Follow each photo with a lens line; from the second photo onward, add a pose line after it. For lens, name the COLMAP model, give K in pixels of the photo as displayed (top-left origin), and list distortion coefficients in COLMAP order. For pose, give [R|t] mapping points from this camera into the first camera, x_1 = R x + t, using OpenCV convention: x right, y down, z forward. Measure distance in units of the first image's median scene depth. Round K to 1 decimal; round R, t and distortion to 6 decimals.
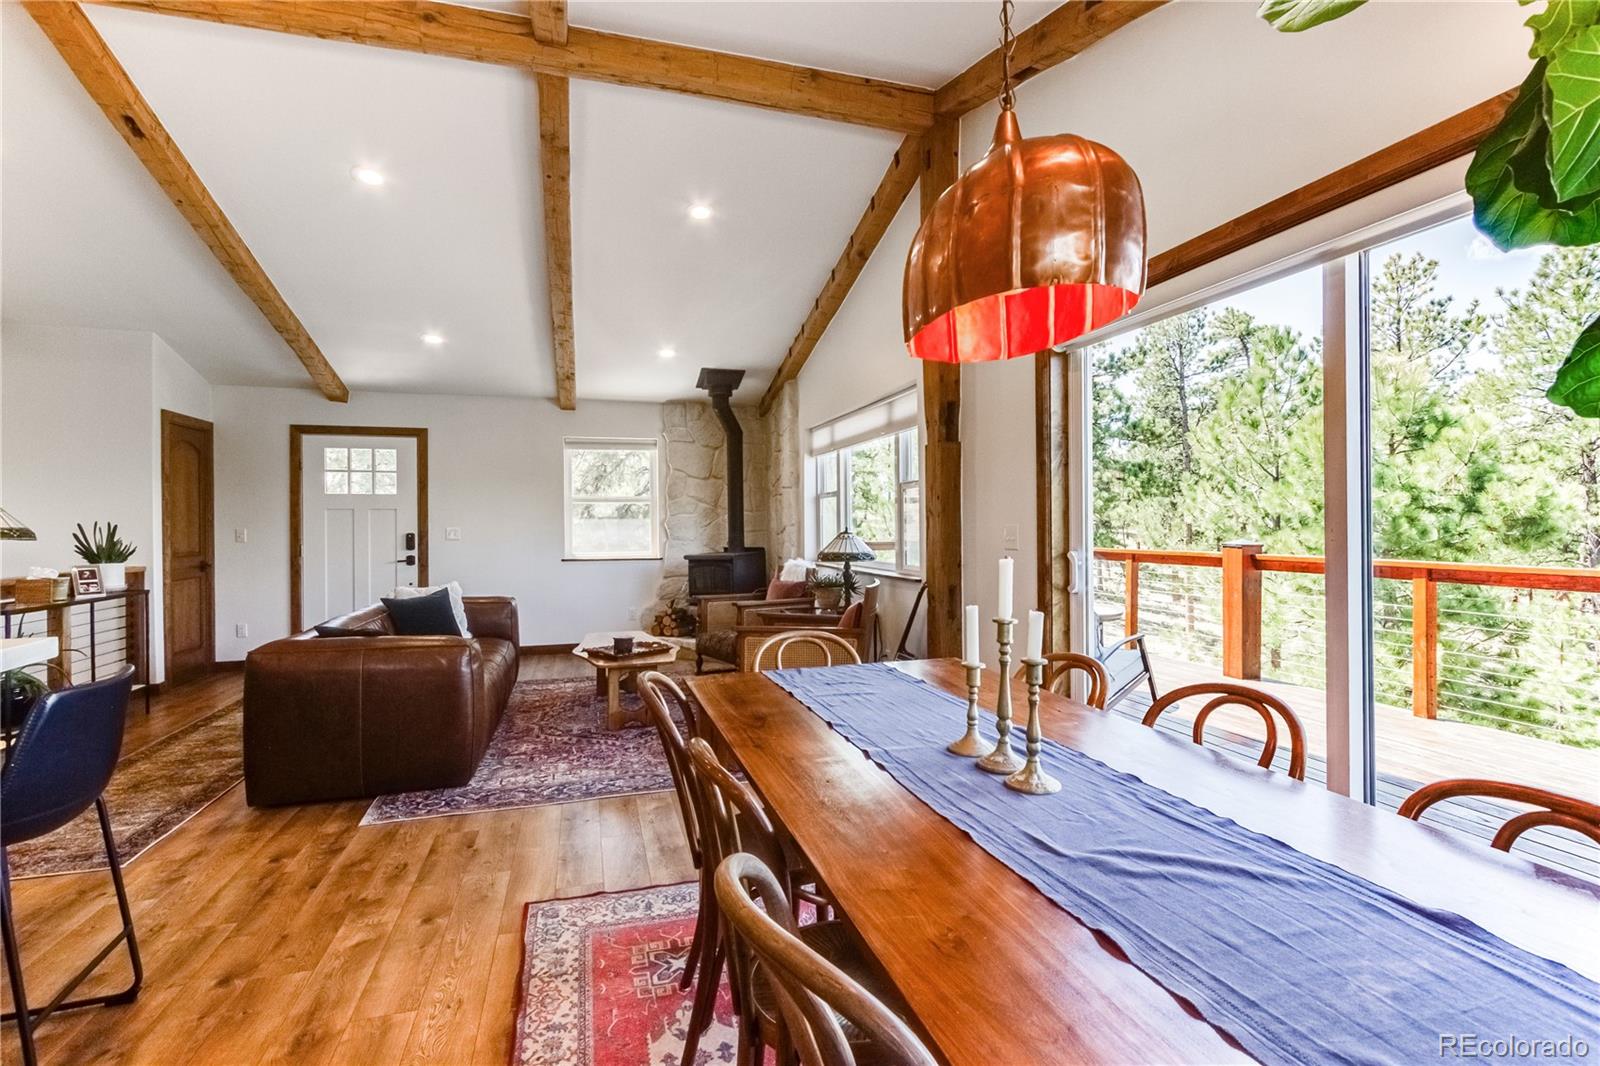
lens RADIAL K [[759.1, 0, 823.0], [0, 759.1, 533.9], [0, 0, 1]] dist [-0.000043, -0.000565]
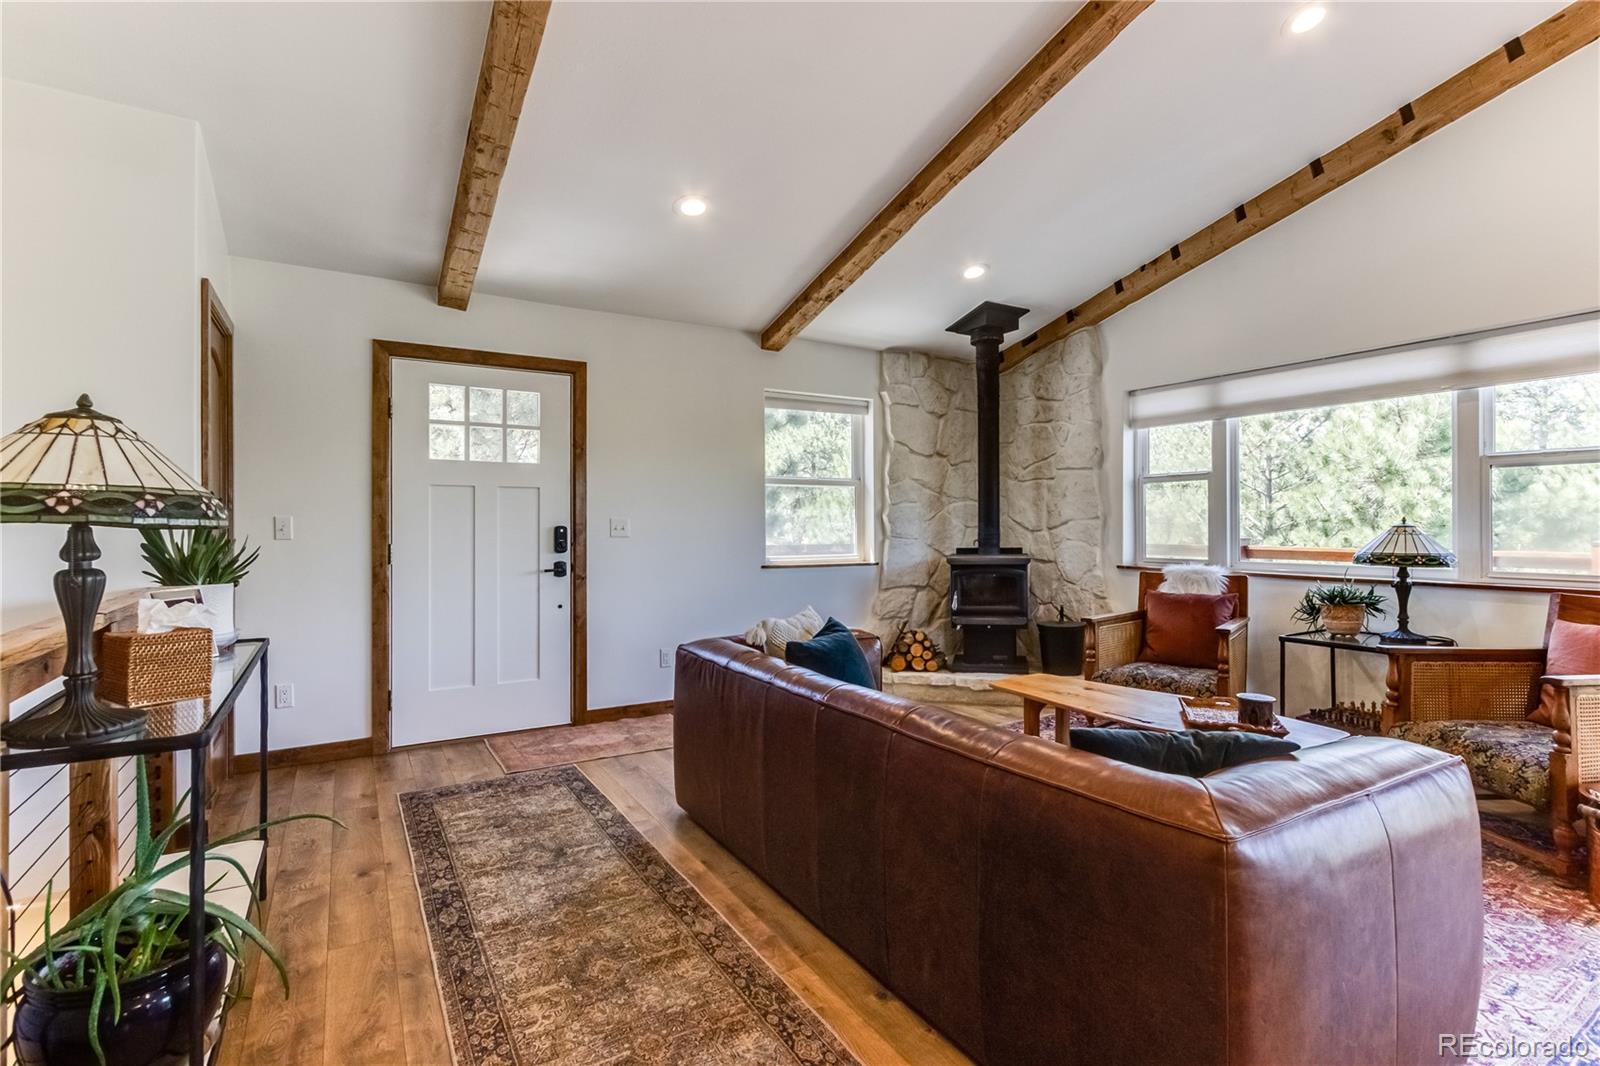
lens RADIAL K [[759.1, 0, 823.0], [0, 759.1, 533.9], [0, 0, 1]] dist [-0.000043, -0.000565]
pose [[0.968848, 0.002968, 0.247638, -0.486599], [-0.002584, 0.999995, -0.001877, 0.006041], [-0.247642, 0.001179, 0.968851, 0.332357]]
